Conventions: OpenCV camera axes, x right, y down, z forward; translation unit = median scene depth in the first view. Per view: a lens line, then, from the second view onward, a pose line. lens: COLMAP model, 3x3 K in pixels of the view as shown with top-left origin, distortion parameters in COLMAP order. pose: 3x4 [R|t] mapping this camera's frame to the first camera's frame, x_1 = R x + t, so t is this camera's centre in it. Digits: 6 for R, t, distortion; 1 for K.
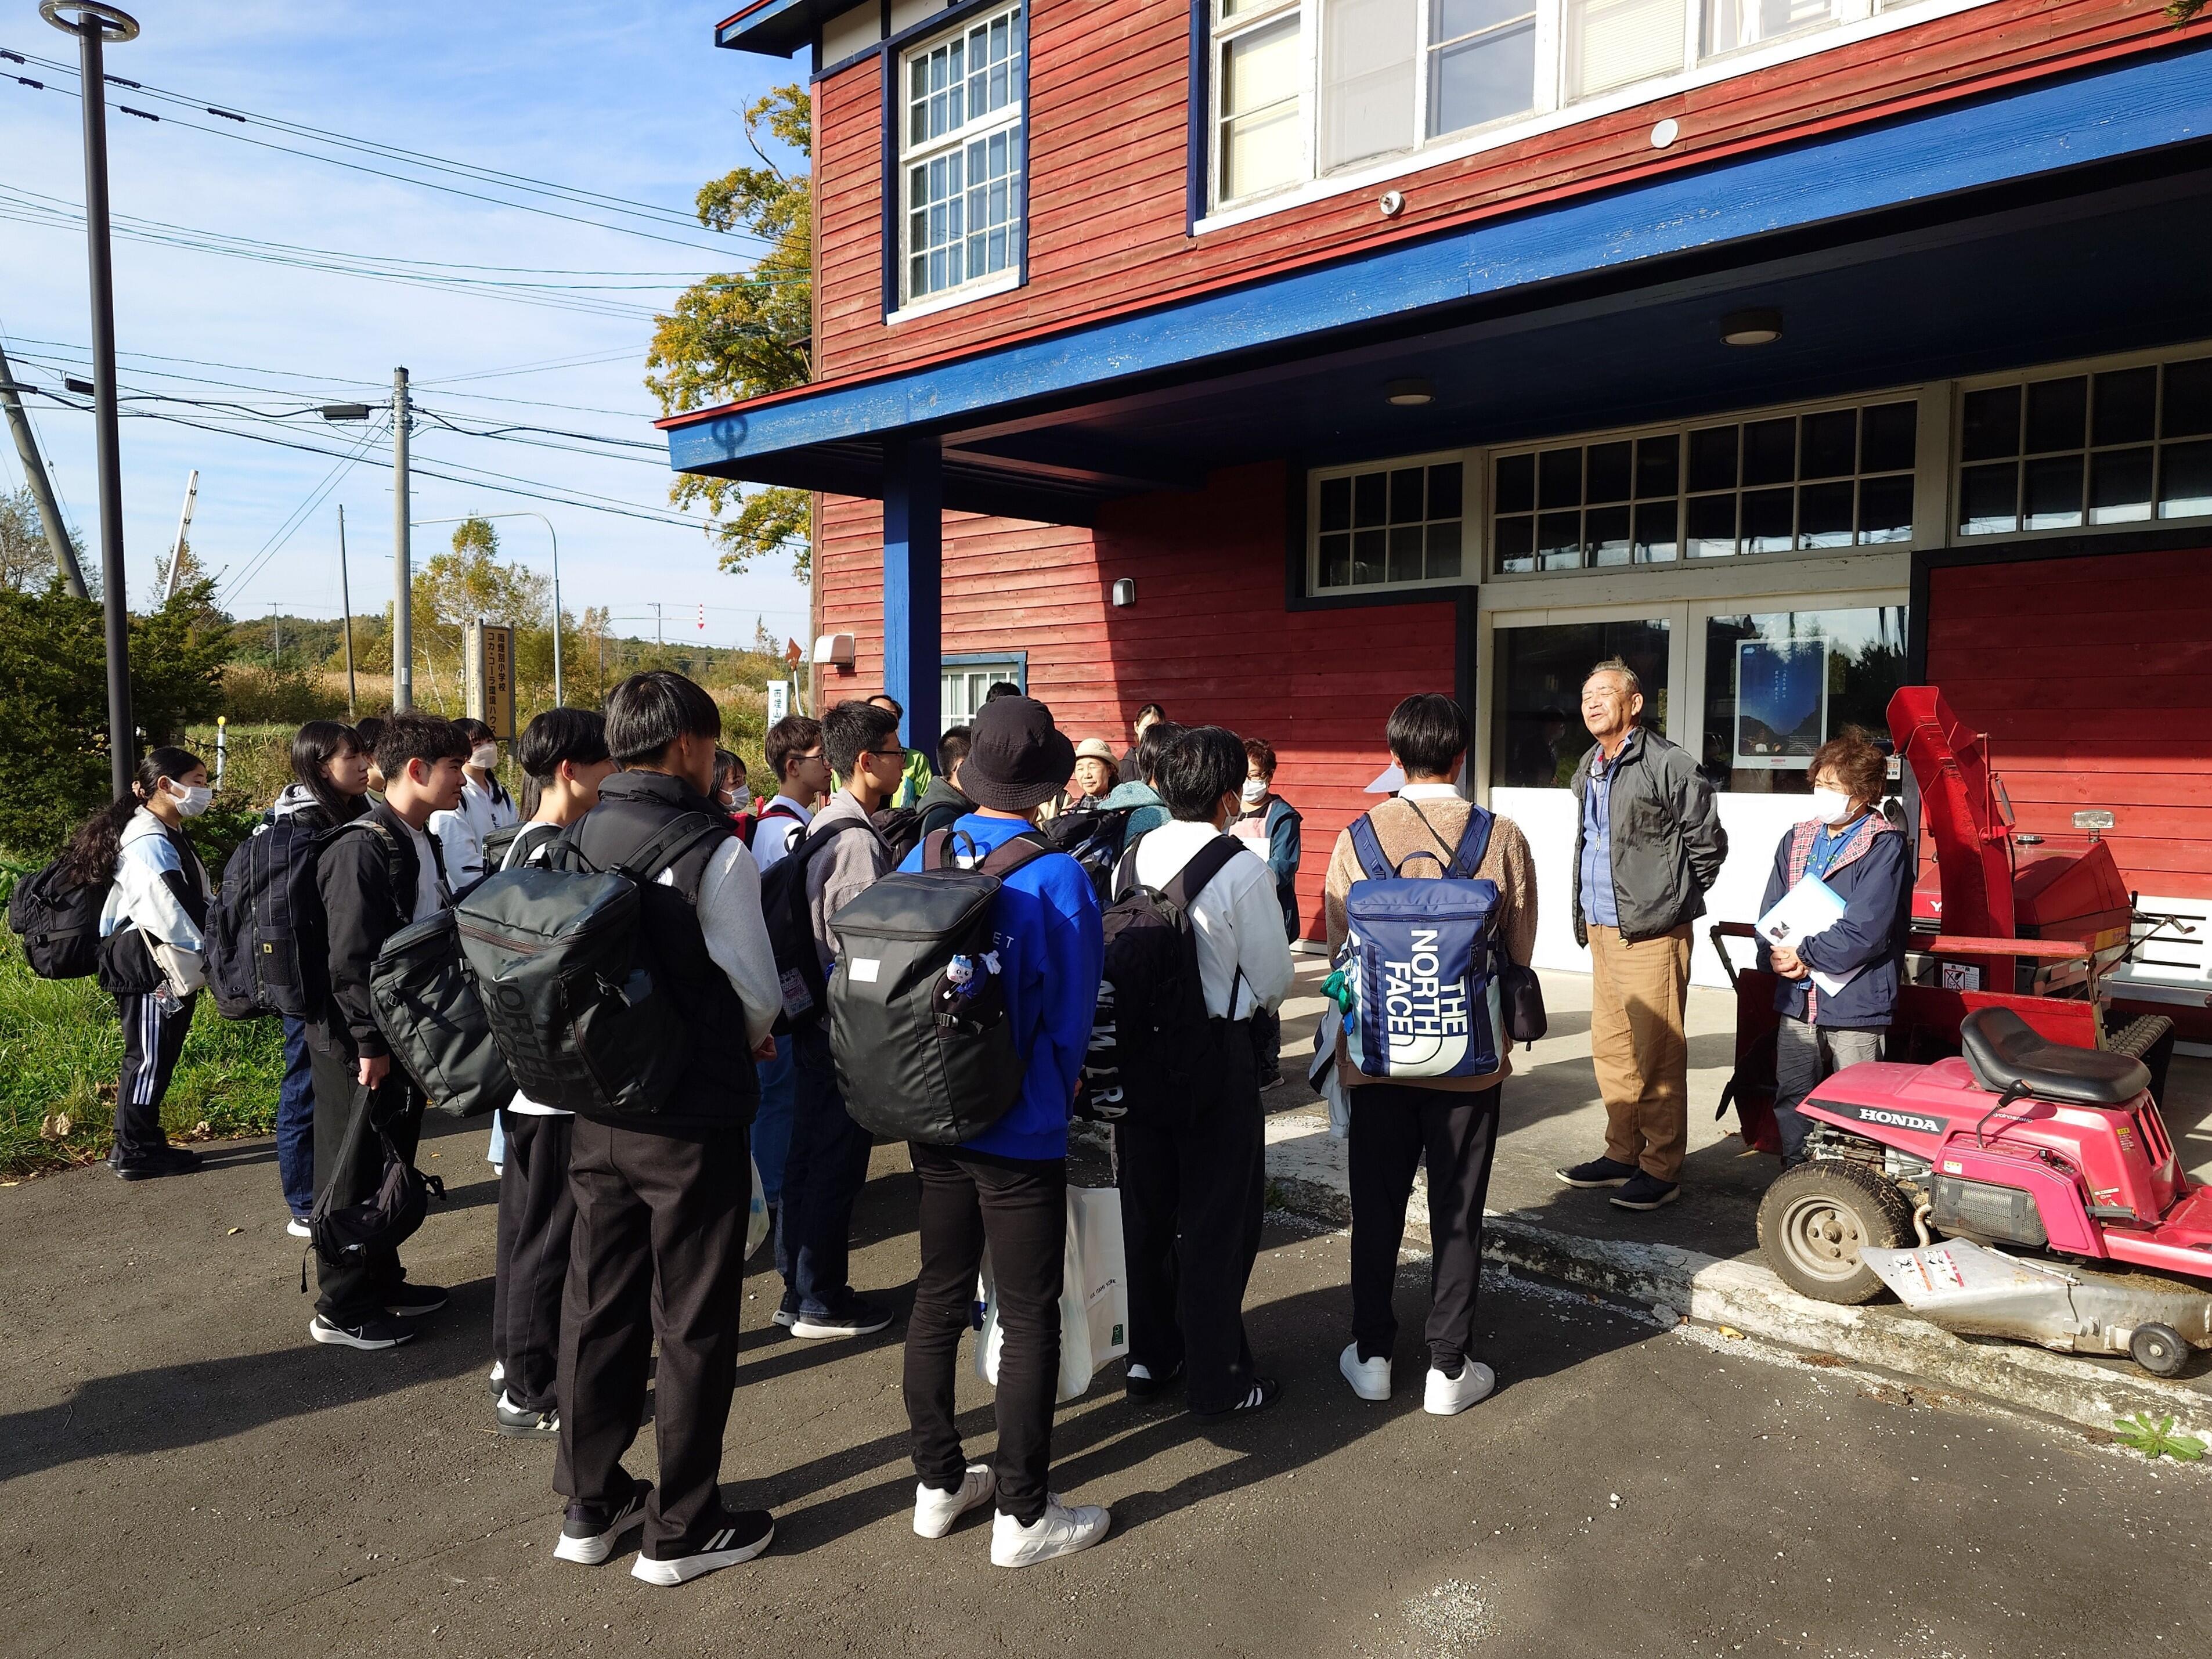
lens RADIAL K [[1600.7, 0, 1114.1], [0, 1600.7, 881.3], [0, 0, 1]] dist [0.007747, -0.009121]
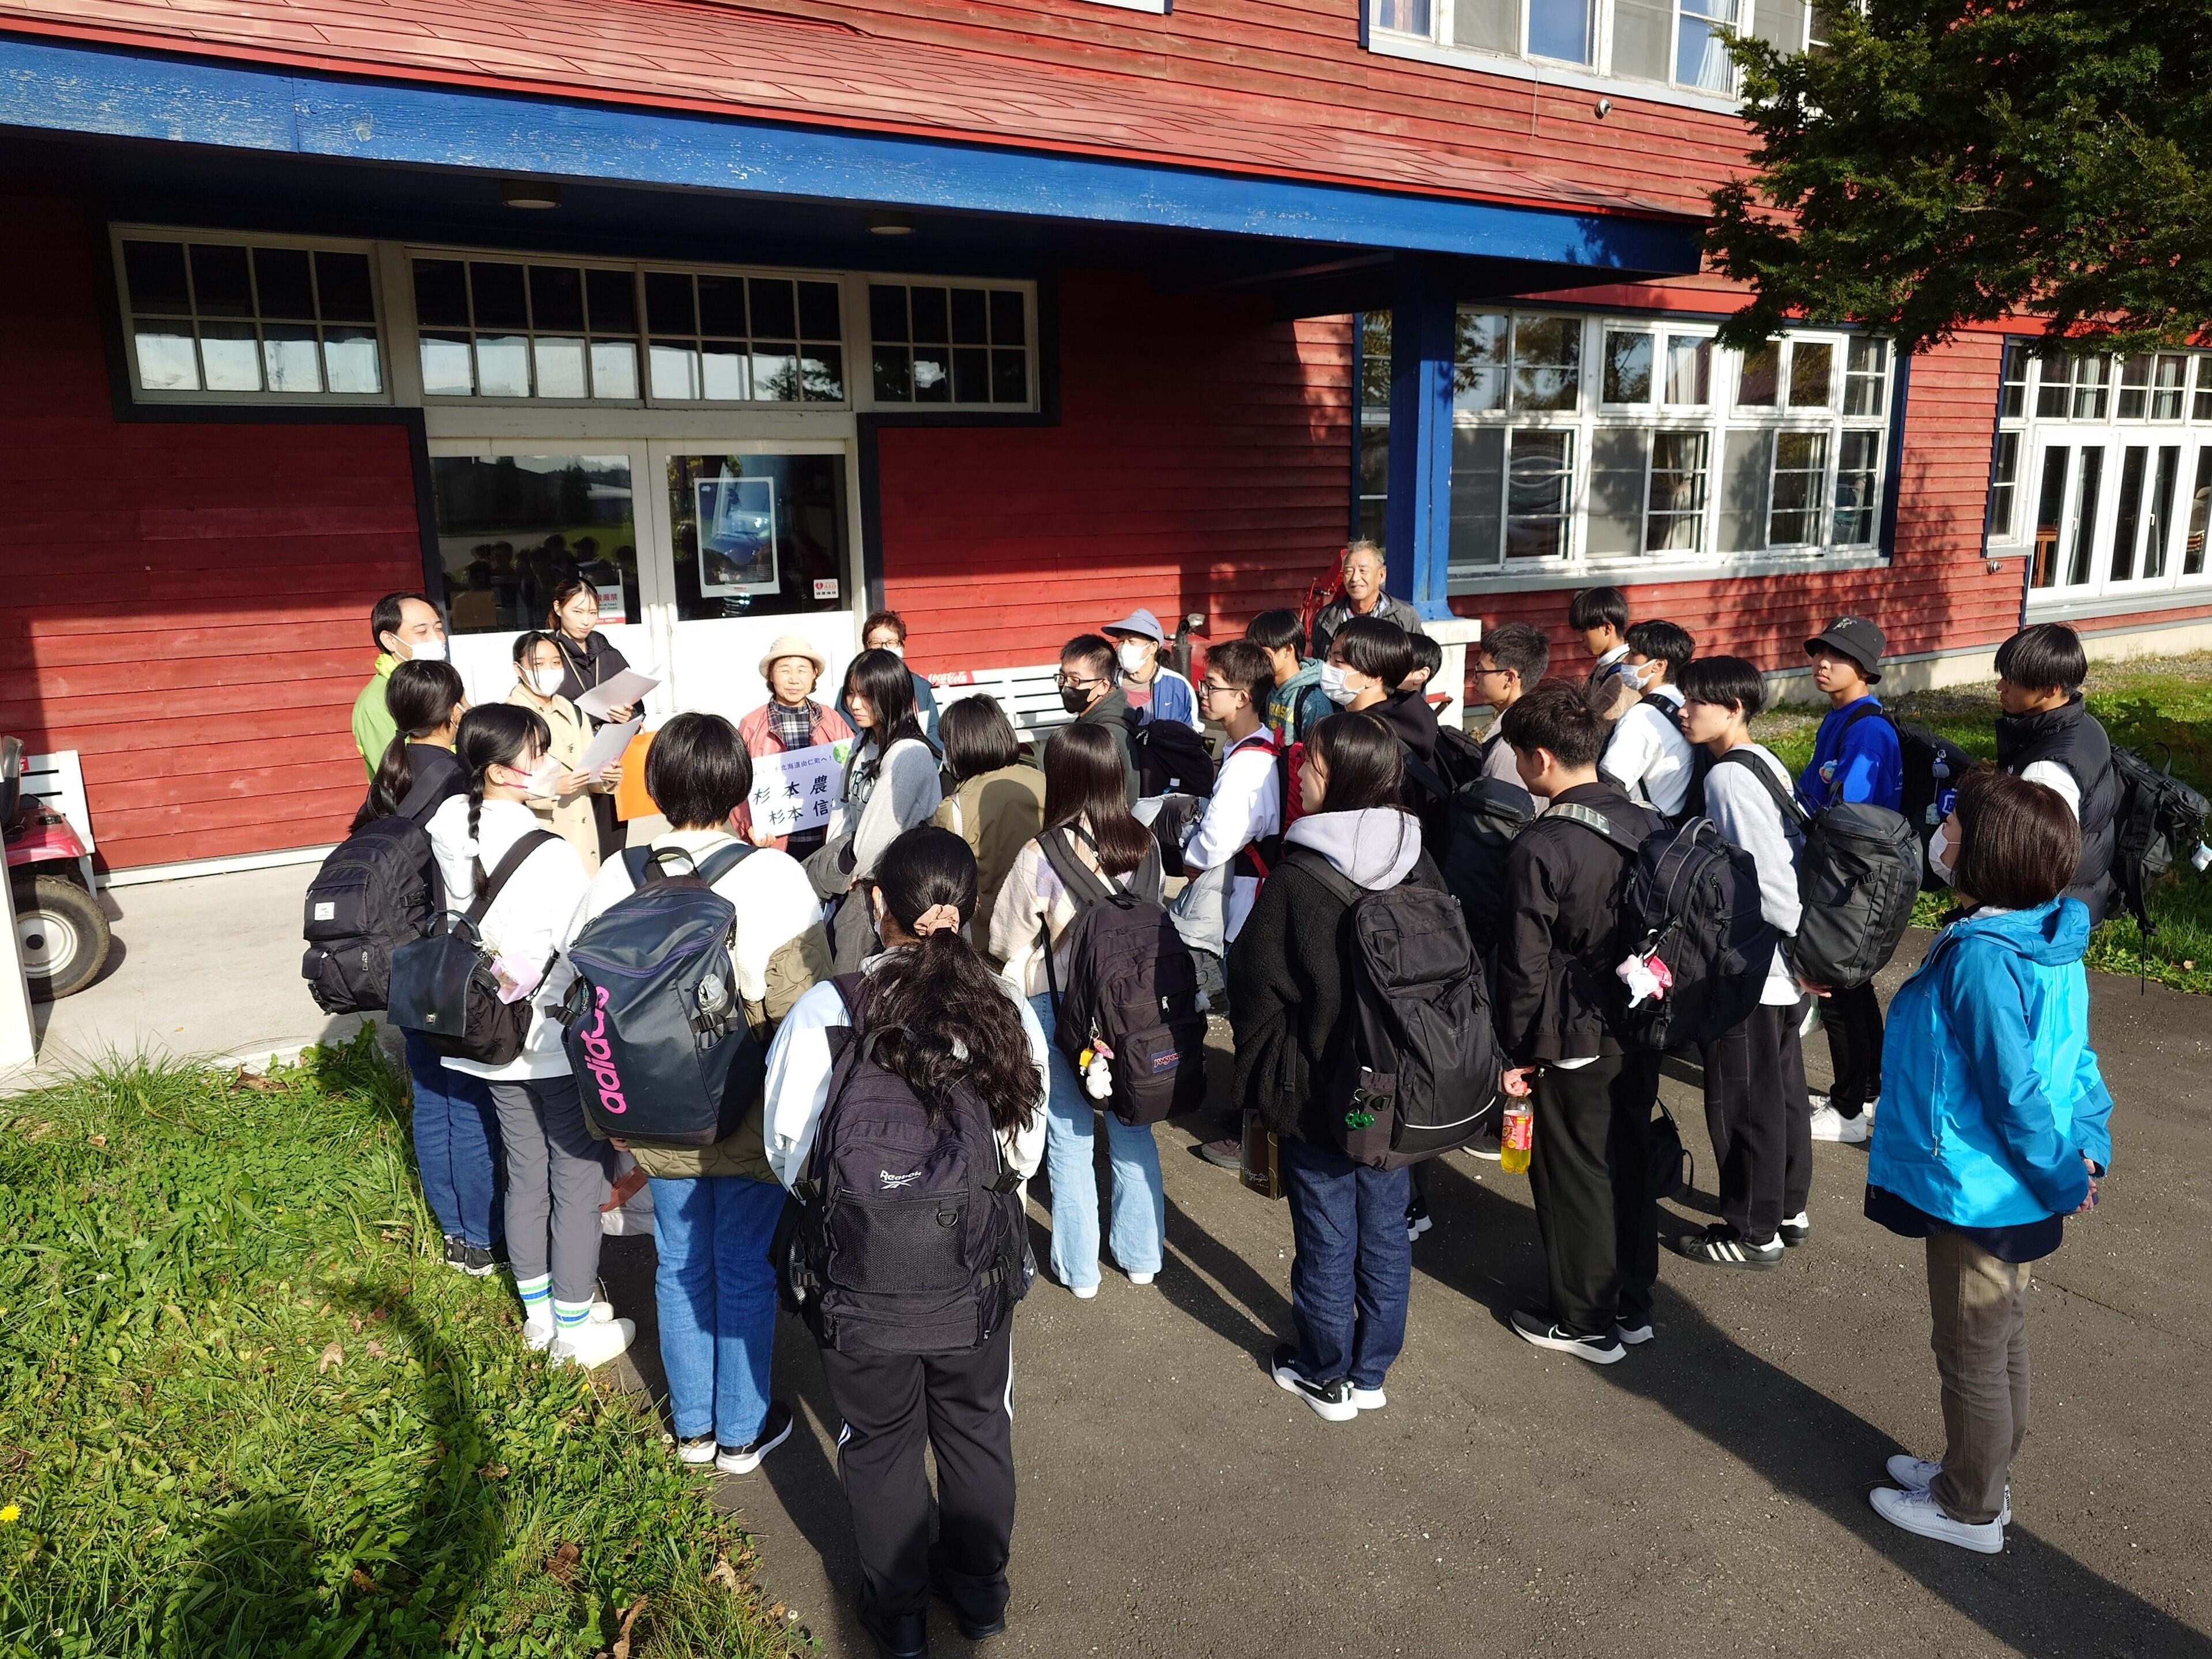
lens RADIAL K [[1600.8, 0, 1107.2], [0, 1600.8, 828.6], [0, 0, 1]] dist [0.007747, -0.009121]
pose [[0.216281, -0.213095, 0.952792, -0.537784], [0.099088, 0.975642, 0.195713, -0.088395], [-0.971290, 0.052081, 0.232128, 0.417745]]
